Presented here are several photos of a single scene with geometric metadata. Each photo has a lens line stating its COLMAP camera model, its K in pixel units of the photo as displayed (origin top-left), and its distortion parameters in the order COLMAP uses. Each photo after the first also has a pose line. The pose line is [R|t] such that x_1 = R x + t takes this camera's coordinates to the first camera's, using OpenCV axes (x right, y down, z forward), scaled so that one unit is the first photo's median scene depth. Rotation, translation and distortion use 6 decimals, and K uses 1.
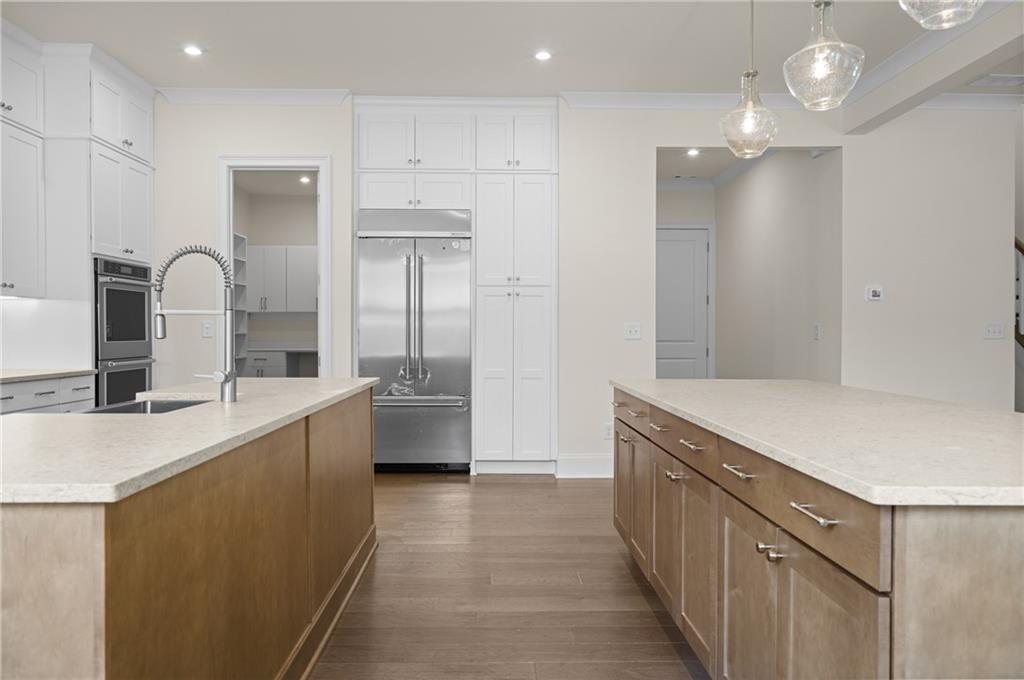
lens RADIAL K [[735.0, 0, 509.0], [0, 735.0, 341.6], [0, 0, 1]] dist [0.013614, -0.004614]
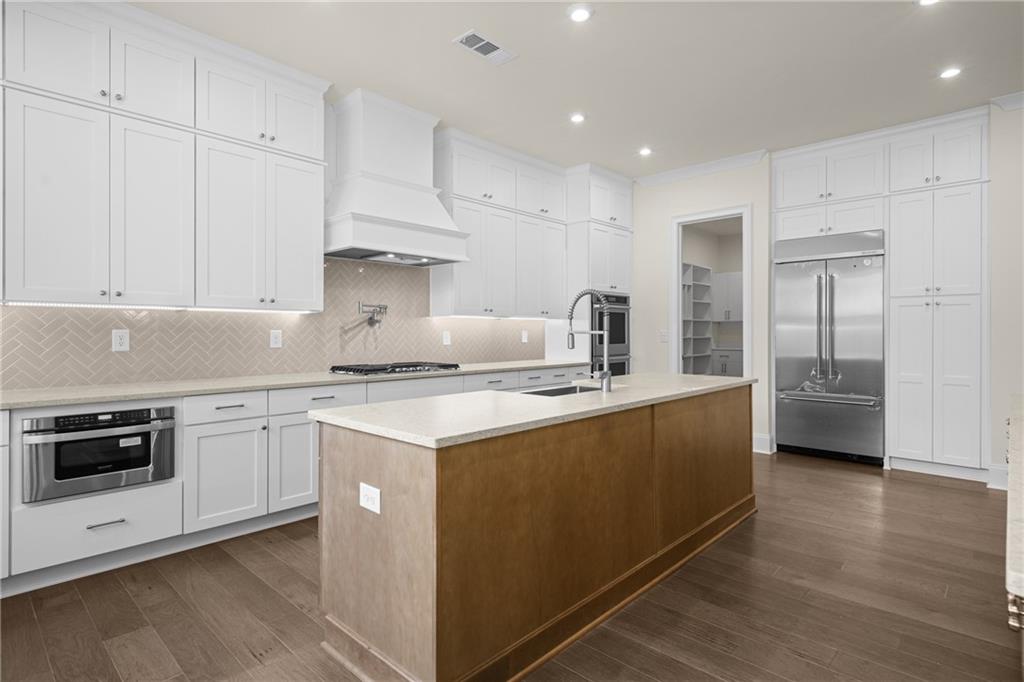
lens RADIAL K [[527.3, 0, 512.3], [0, 527.3, 331.6], [0, 0, 1]] dist [0.014663, -0.000221]
pose [[0.722771, -0.003988, -0.691076, 0.099482], [-0.006493, 0.999900, -0.012561, -0.011215], [0.691057, 0.013566, 0.722673, 0.035299]]
